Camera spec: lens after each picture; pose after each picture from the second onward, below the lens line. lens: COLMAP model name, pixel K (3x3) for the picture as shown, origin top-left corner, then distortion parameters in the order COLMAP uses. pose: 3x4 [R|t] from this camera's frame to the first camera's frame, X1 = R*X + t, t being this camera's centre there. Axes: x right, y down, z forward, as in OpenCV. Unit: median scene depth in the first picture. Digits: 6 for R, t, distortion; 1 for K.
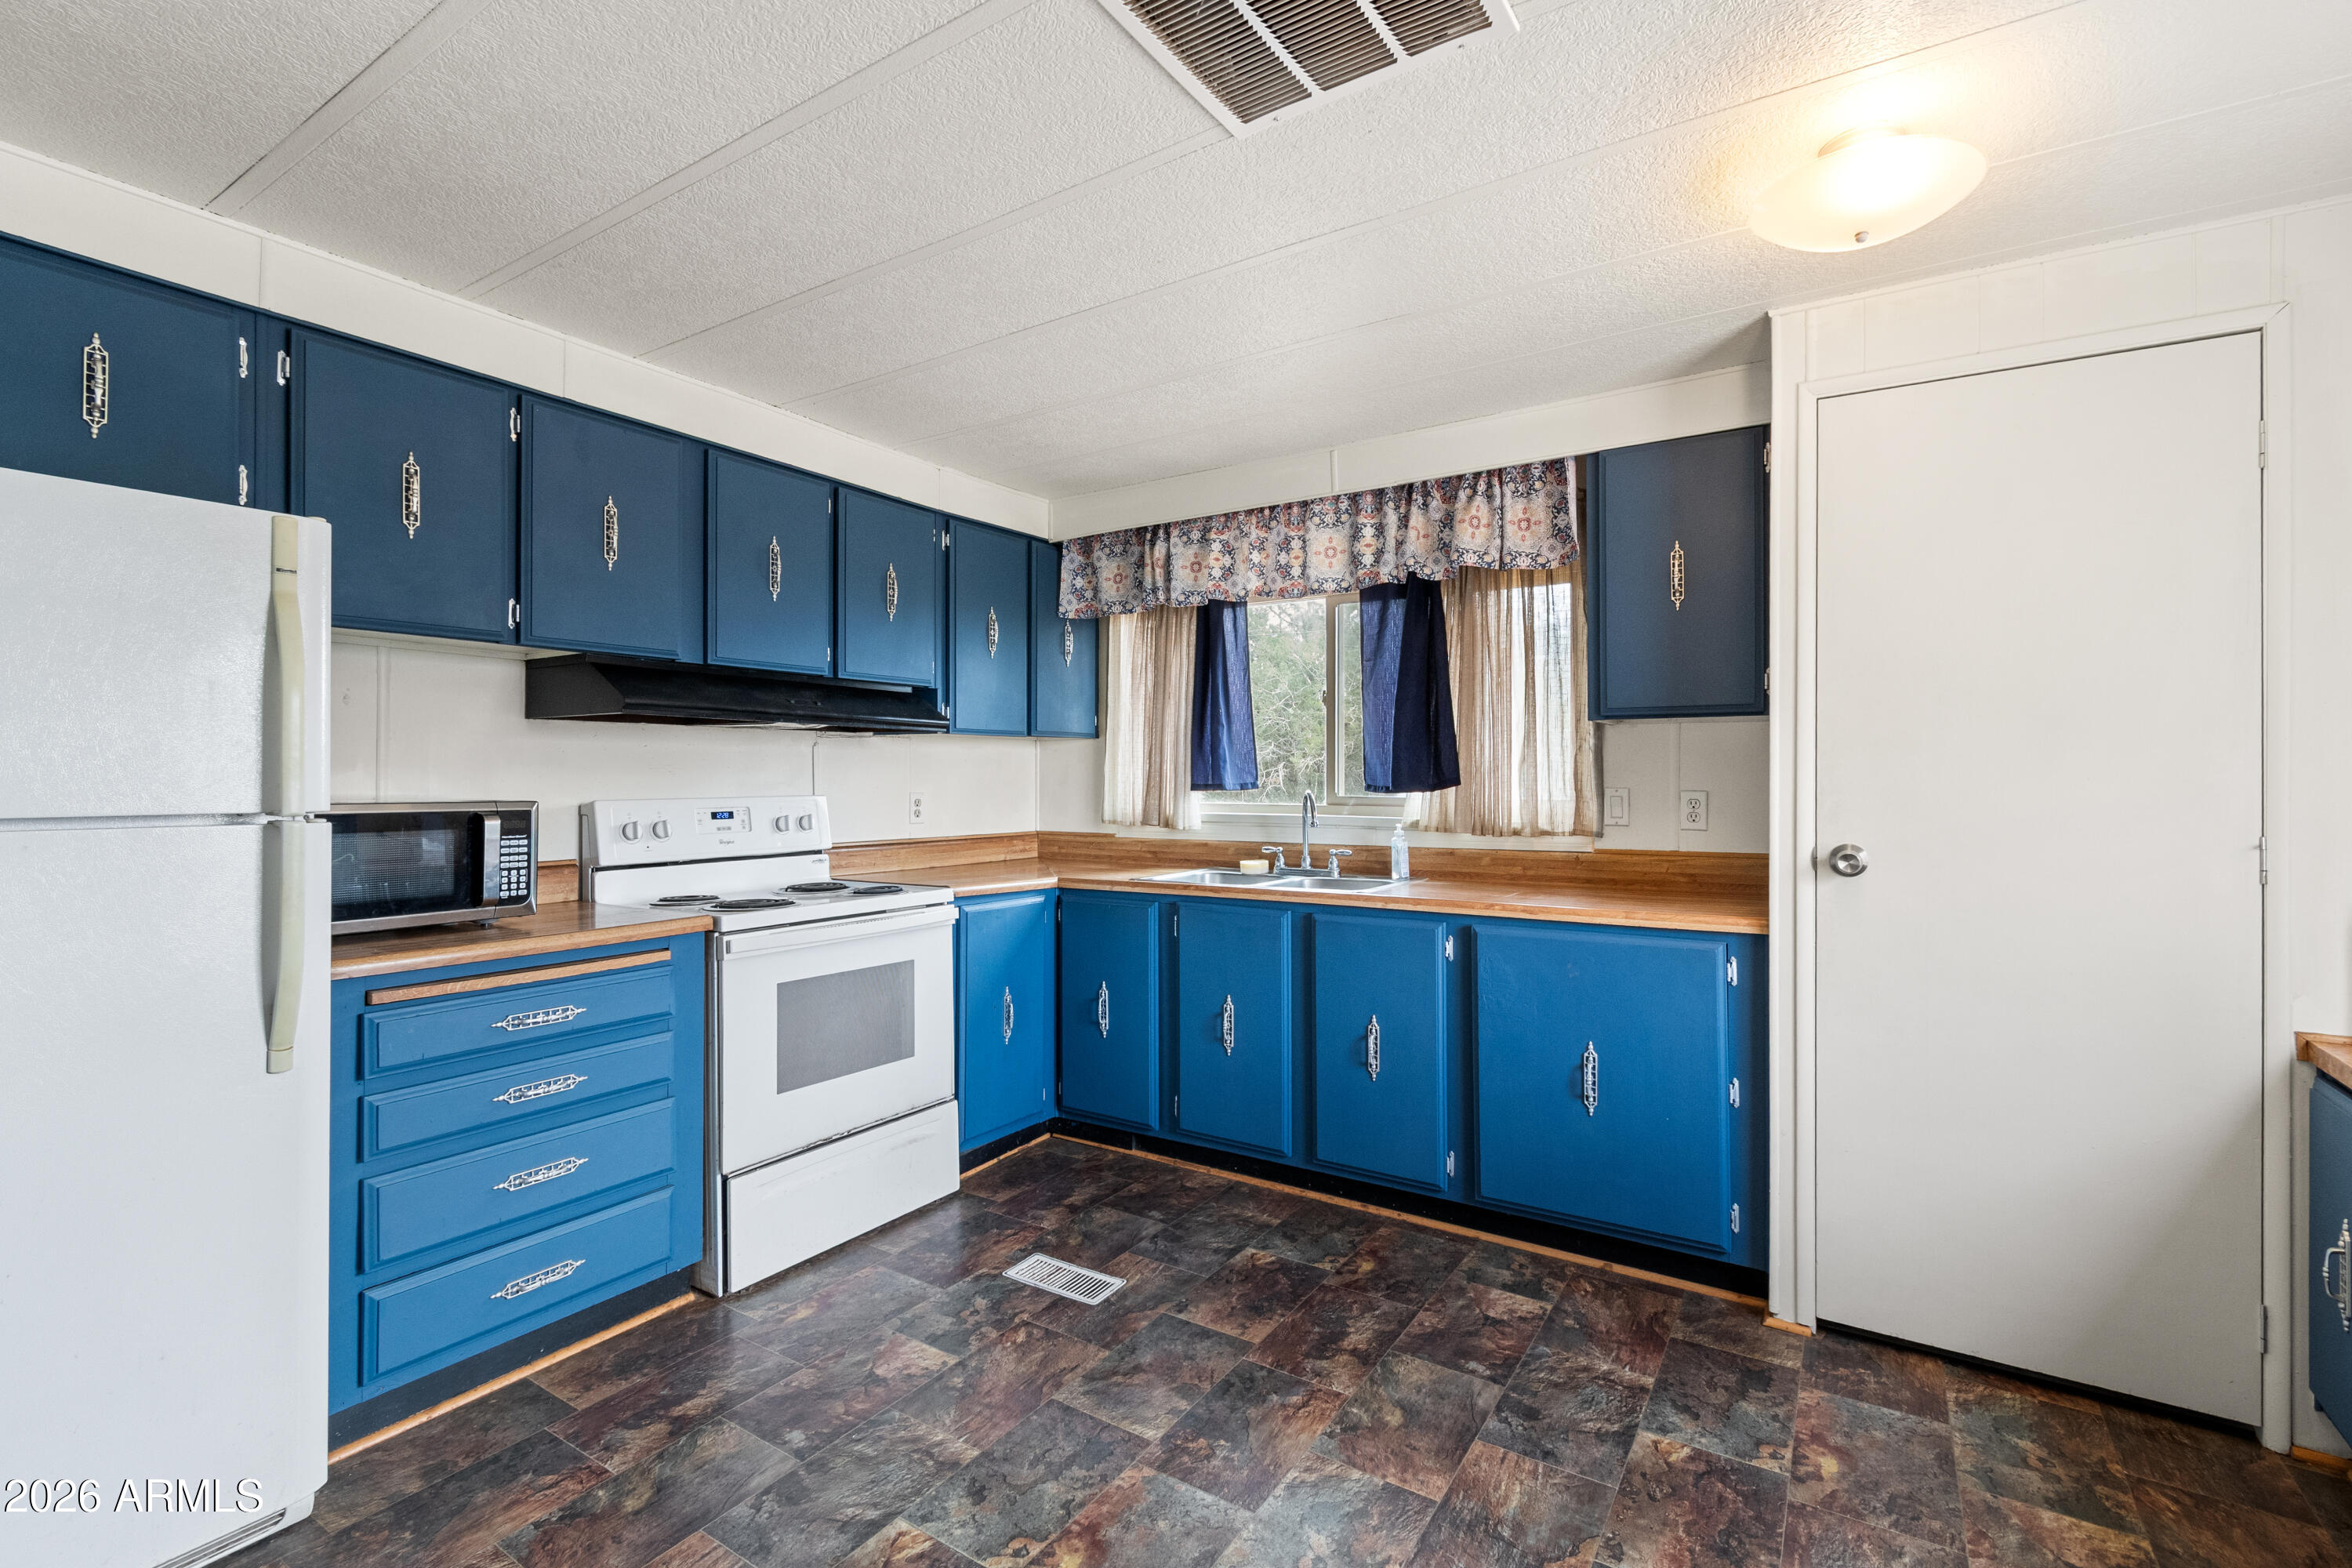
lens RADIAL K [[1047.5, 0, 1170.4], [0, 1047.5, 769.8], [0, 0, 1]] dist [0.001516, -0.001277]
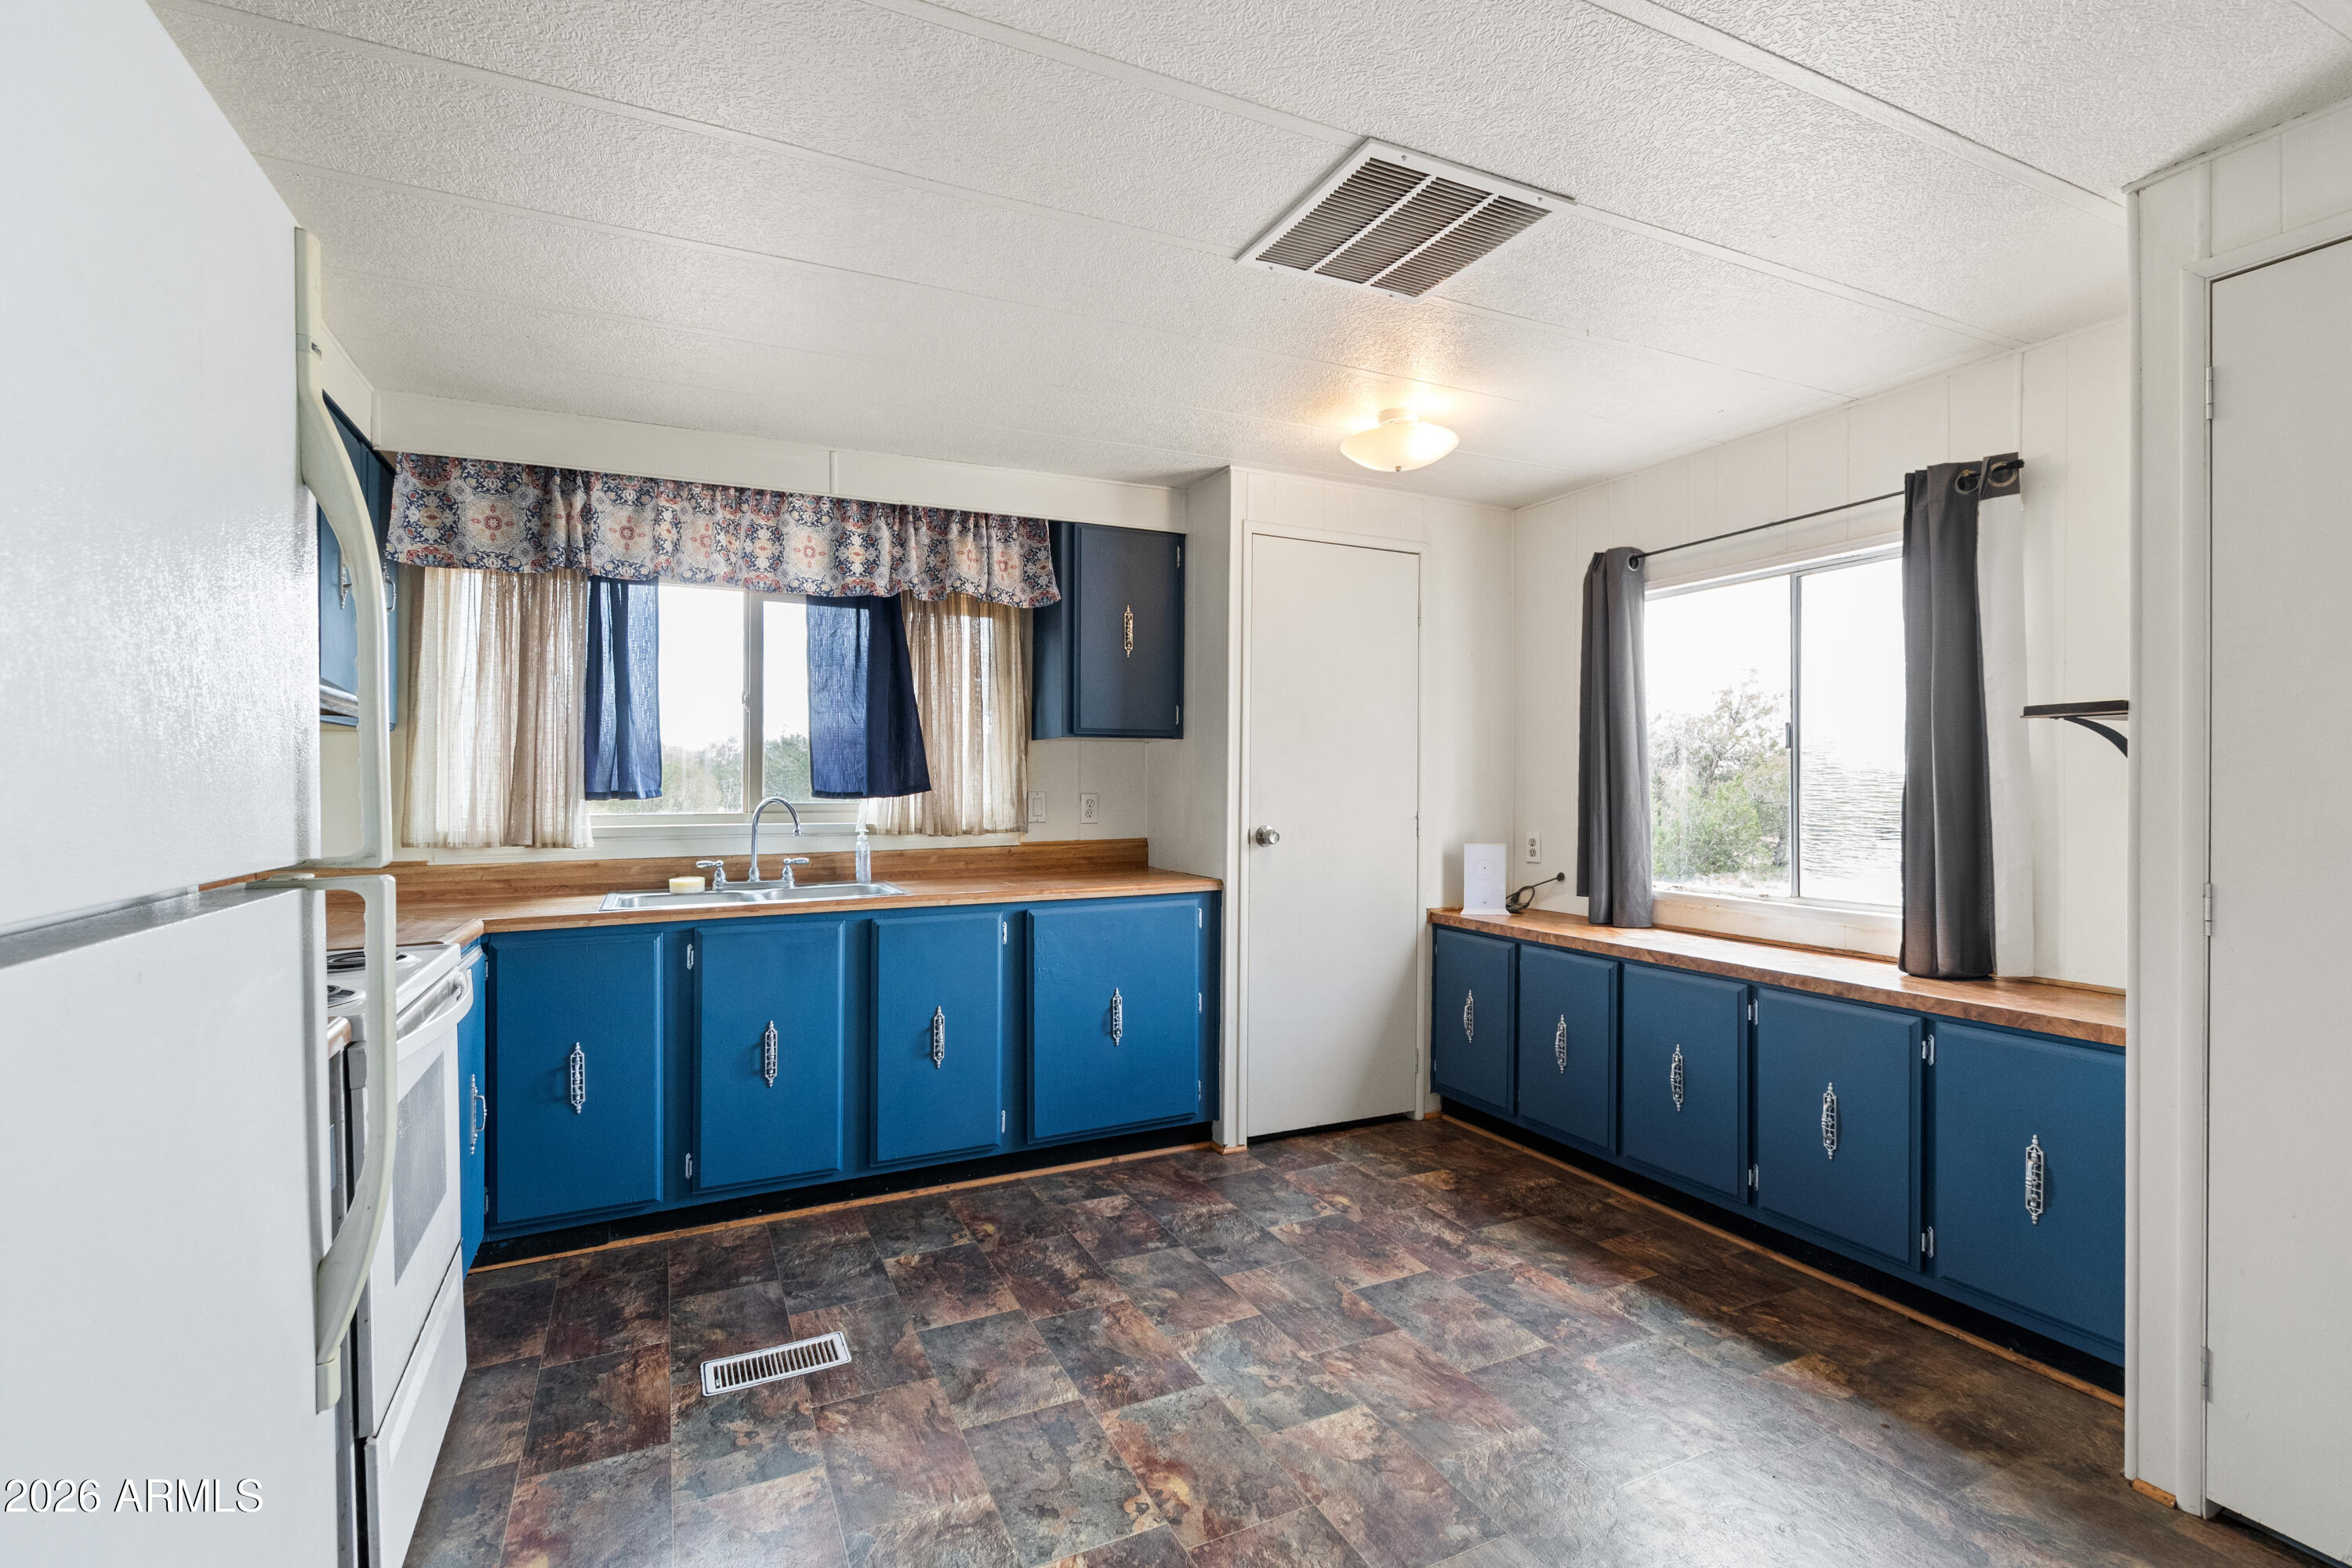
lens RADIAL K [[1055.8, 0, 1169.6], [0, 1055.8, 783.5], [0, 0, 1]] dist [0.004852, -0.001321]
pose [[0.519613, -0.001219, 0.854401, -0.576180], [-0.002791, 0.999991, 0.003124, 0.003526], [-0.854397, -0.004008, 0.519605, 0.231197]]
